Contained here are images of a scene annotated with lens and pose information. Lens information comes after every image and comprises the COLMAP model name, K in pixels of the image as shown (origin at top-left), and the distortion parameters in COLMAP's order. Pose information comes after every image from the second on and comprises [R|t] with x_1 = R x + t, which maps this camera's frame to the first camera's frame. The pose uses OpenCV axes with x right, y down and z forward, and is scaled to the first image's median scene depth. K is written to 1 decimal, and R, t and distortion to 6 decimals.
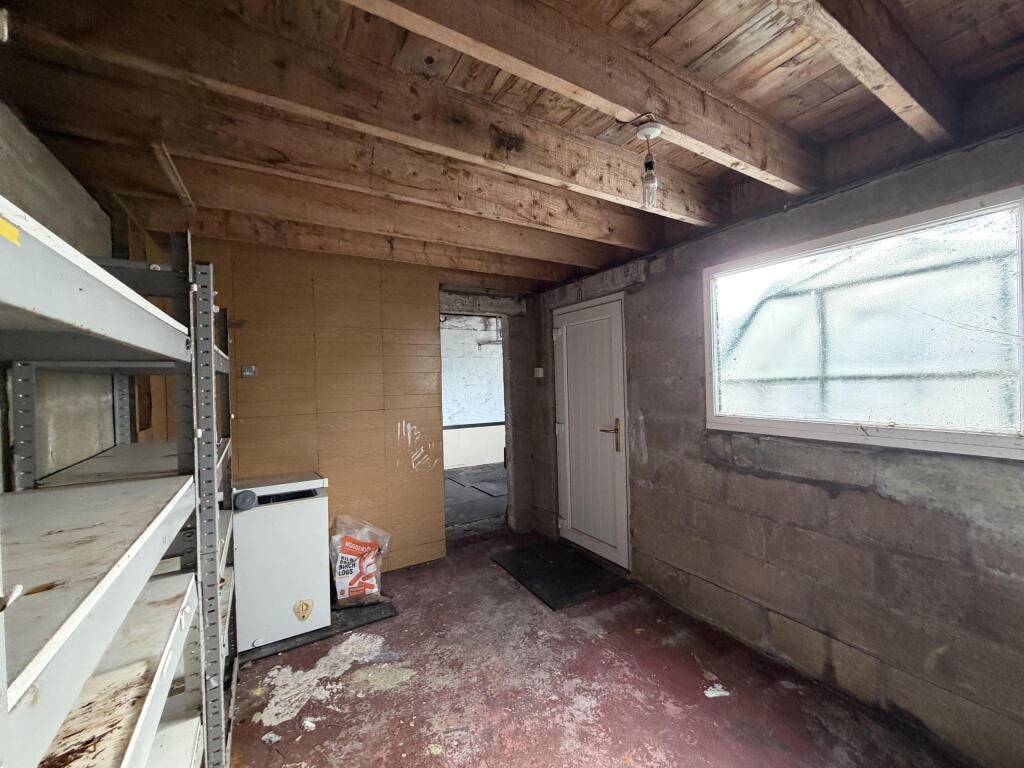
lens RADIAL K [[408.1, 0, 512.5], [0, 408.1, 382.6], [0, 0, 1]] dist [-0.000183, -0.000052]
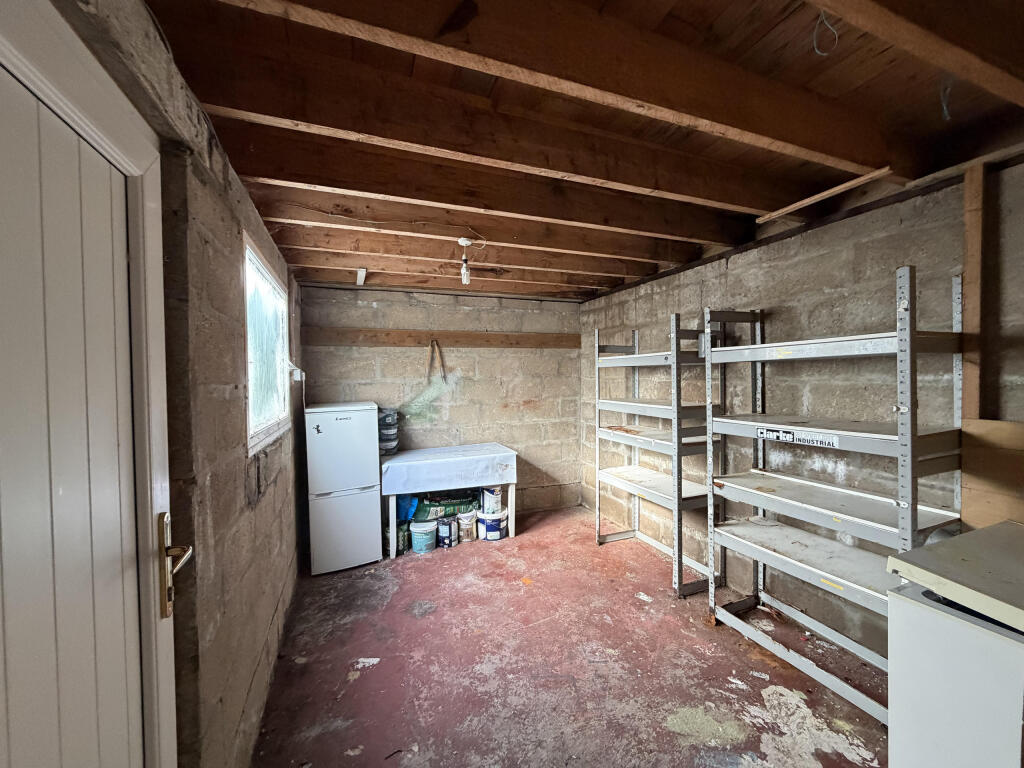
lens RADIAL K [[408.1, 0, 513.0], [0, 408.1, 382.3], [0, 0, 1]] dist [-0.000183, -0.000052]
pose [[-0.985415, 0.039843, 0.165440, -0.109416], [0.043430, 0.998892, 0.018117, -0.012127], [-0.164534, 0.025038, -0.986054, 2.008329]]
